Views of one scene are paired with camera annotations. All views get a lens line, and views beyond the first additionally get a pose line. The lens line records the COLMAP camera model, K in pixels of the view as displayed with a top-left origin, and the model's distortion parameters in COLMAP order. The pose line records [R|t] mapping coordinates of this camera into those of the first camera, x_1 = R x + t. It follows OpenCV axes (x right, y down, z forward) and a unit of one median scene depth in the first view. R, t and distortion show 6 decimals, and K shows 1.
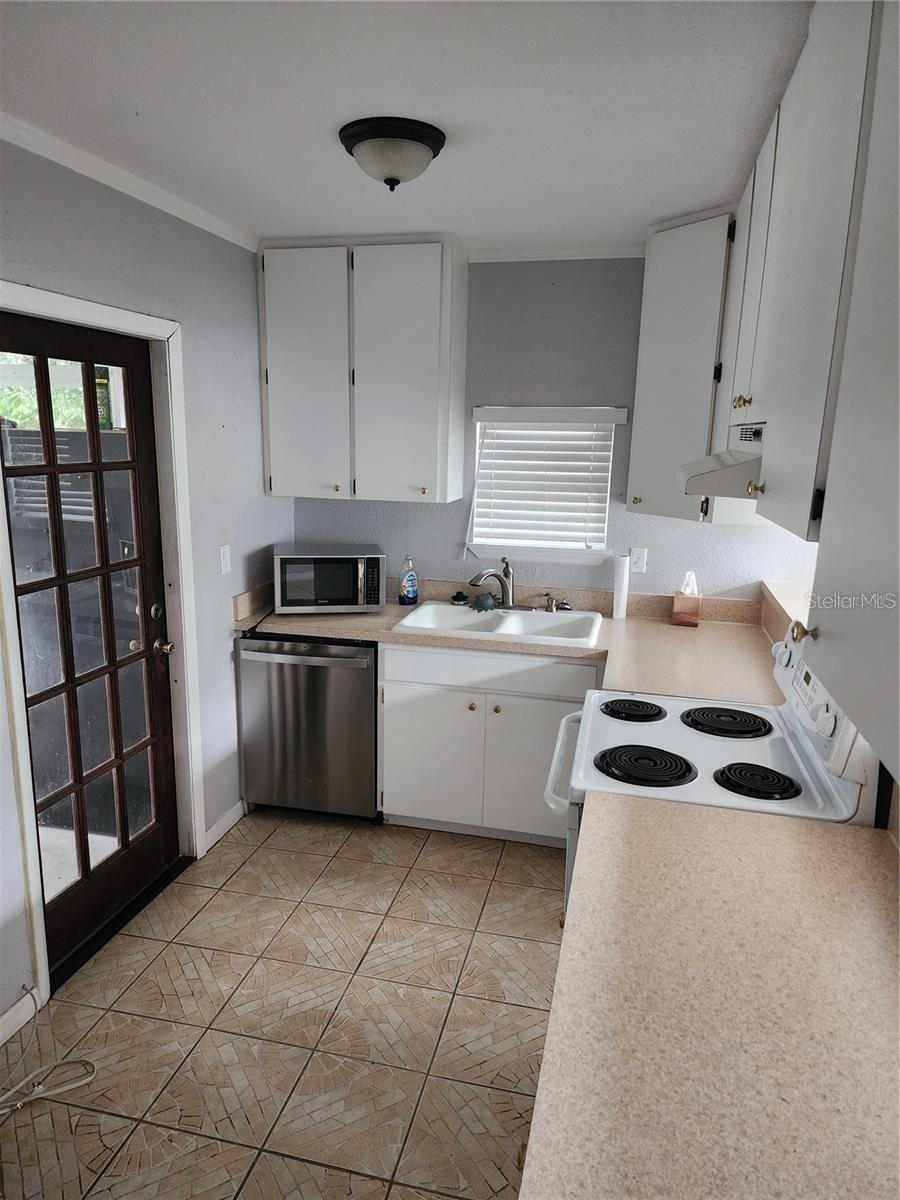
lens RADIAL K [[801.4, 0, 445.3], [0, 801.4, 597.6], [0, 0, 1]] dist [0.115465, -0.142638]
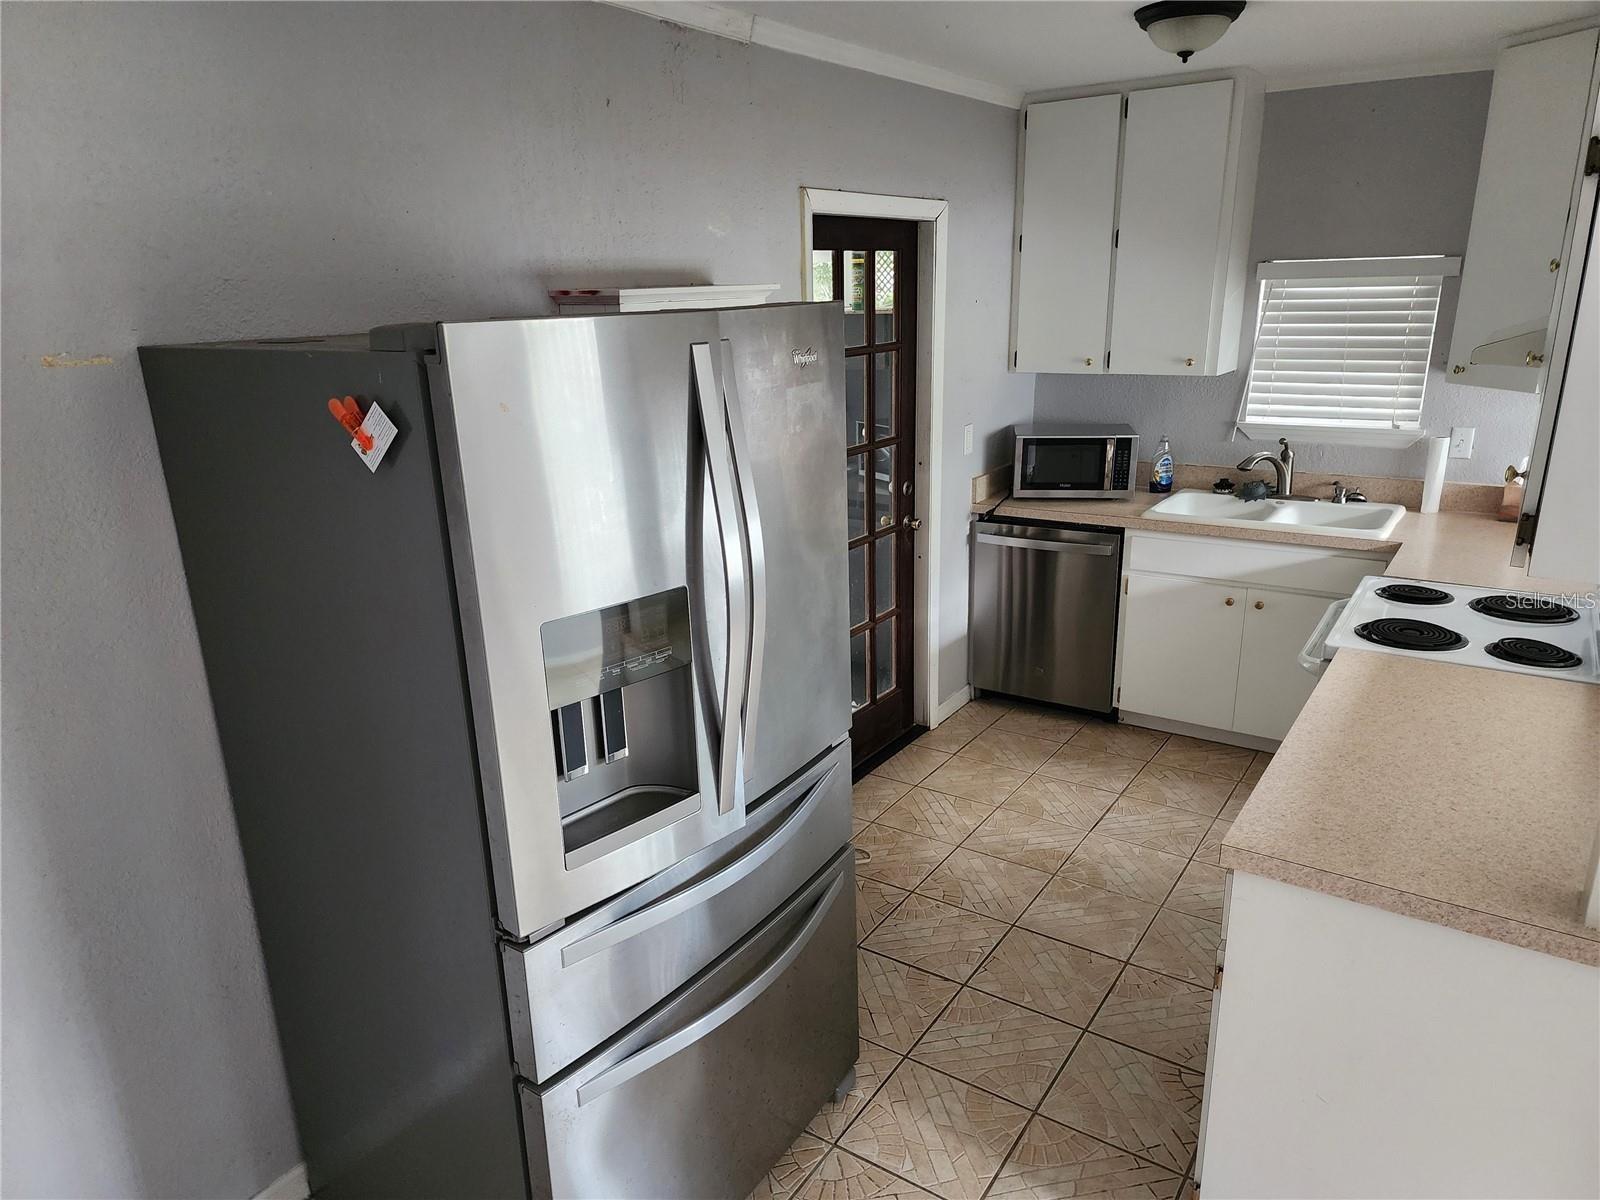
lens RADIAL K [[1068.5, 0, 790.3], [0, 1068.5, 615.4], [0, 0, 1]] dist [0.115465, -0.142638]
pose [[0.935737, 0.065001, -0.346658, -0.005130], [-0.031068, 0.994241, 0.102565, 0.037840], [0.351328, -0.085204, 0.932367, -0.317701]]
